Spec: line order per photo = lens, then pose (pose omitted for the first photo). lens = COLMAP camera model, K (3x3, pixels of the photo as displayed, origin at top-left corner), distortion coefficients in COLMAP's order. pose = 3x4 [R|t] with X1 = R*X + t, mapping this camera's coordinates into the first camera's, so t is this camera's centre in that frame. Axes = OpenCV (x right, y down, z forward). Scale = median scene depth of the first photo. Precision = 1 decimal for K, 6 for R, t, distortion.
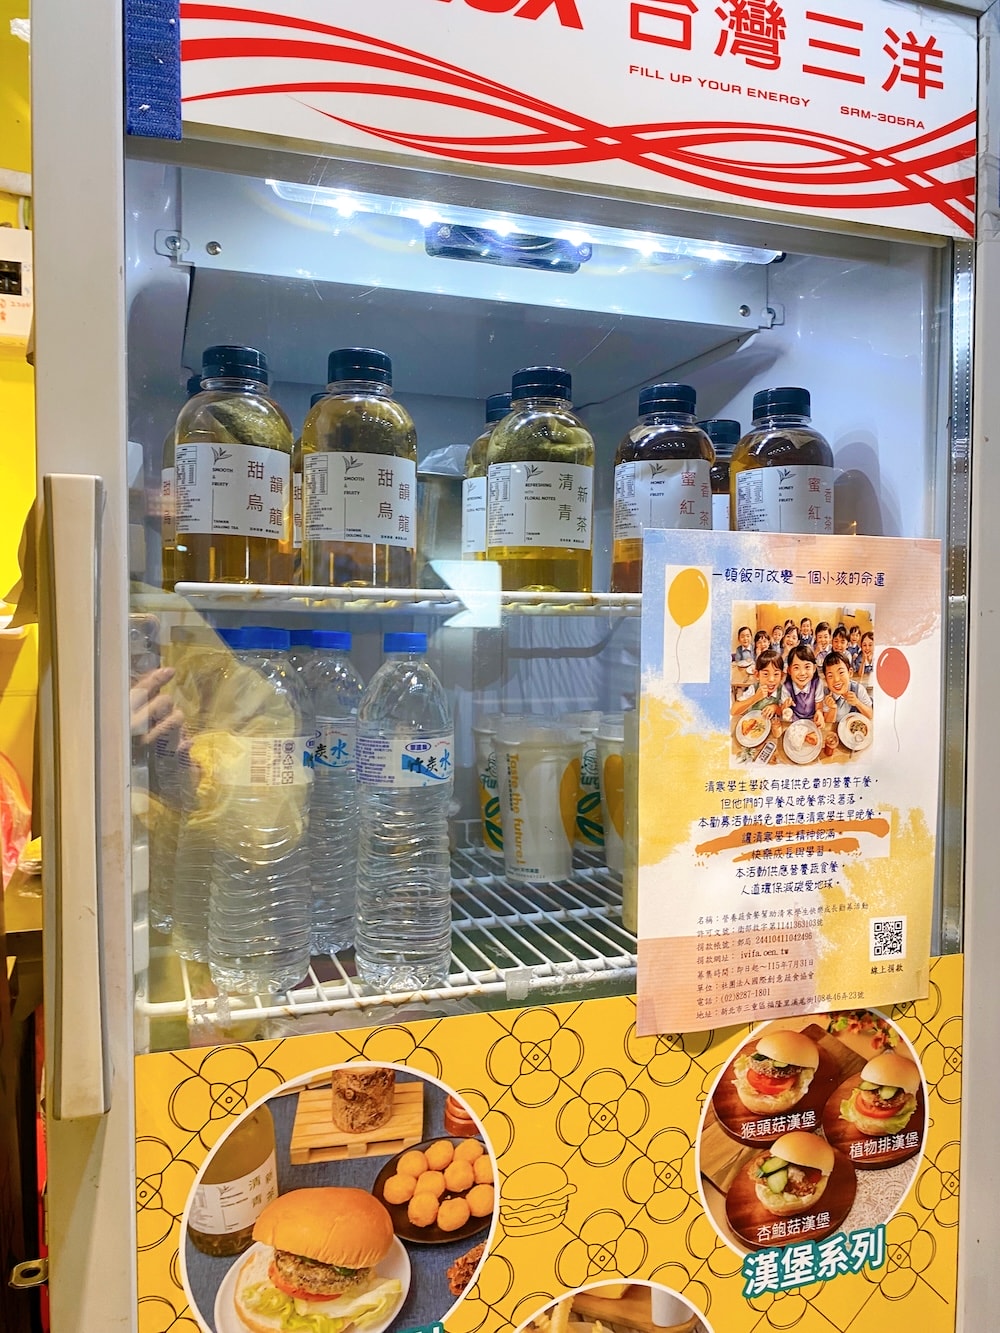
lens RADIAL K [[1008.0, 0, 500.6], [0, 1008.0, 667.2], [0, 0, 1]] dist [0.015773, -0.010459]
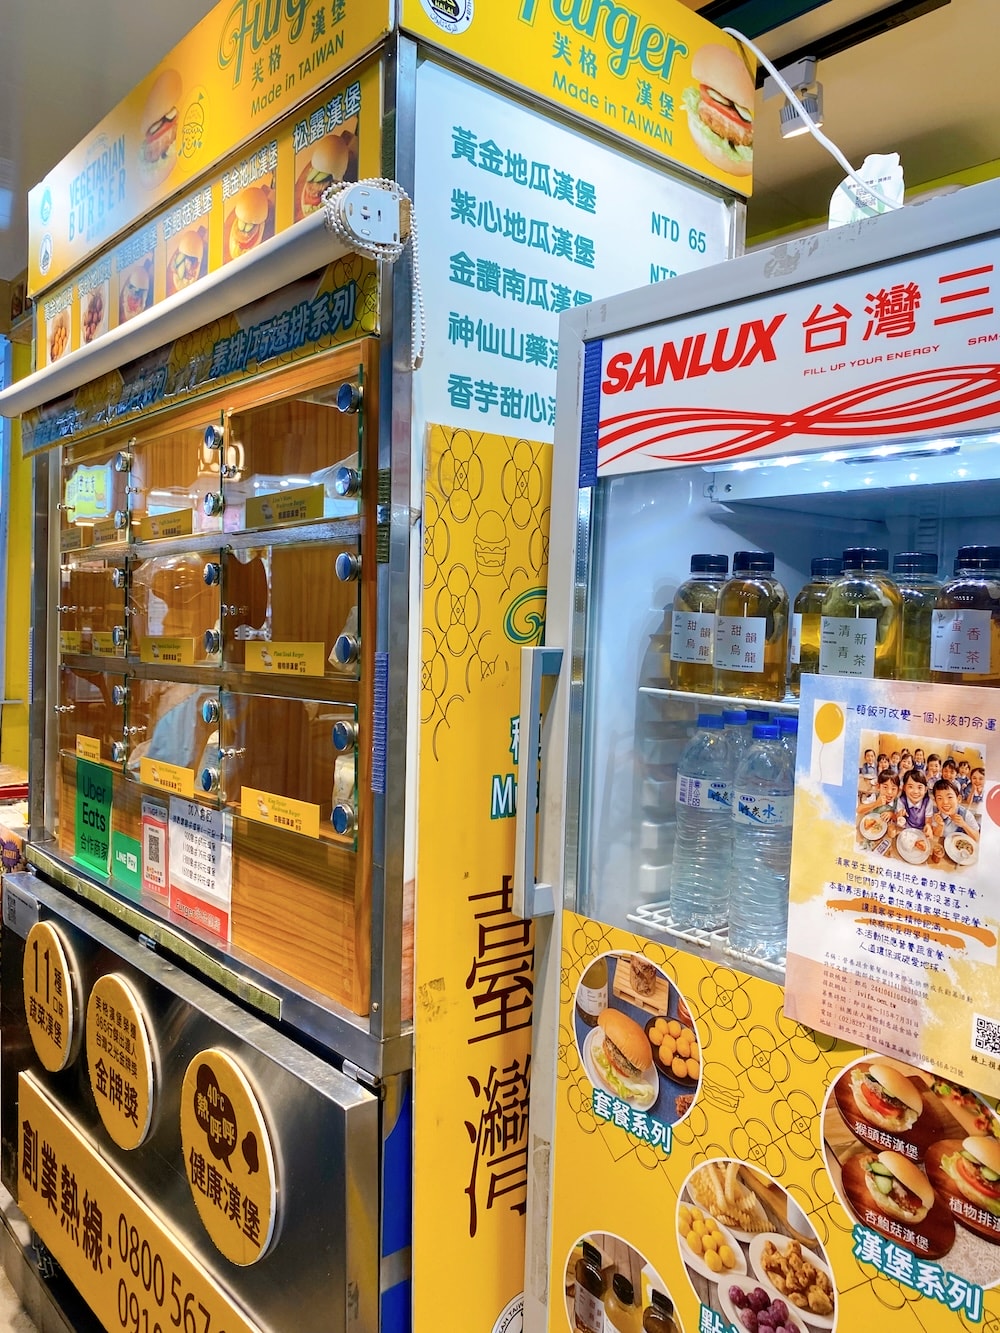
lens RADIAL K [[1008.0, 0, 500.1], [0, 1008.0, 661.4], [0, 0, 1]] dist [0.015773, -0.010459]
pose [[0.372661, 0.047047, -0.926774, 1.282368], [-0.071525, 0.997199, 0.021862, -0.148810], [0.925207, 0.058140, 0.374983, 0.032544]]
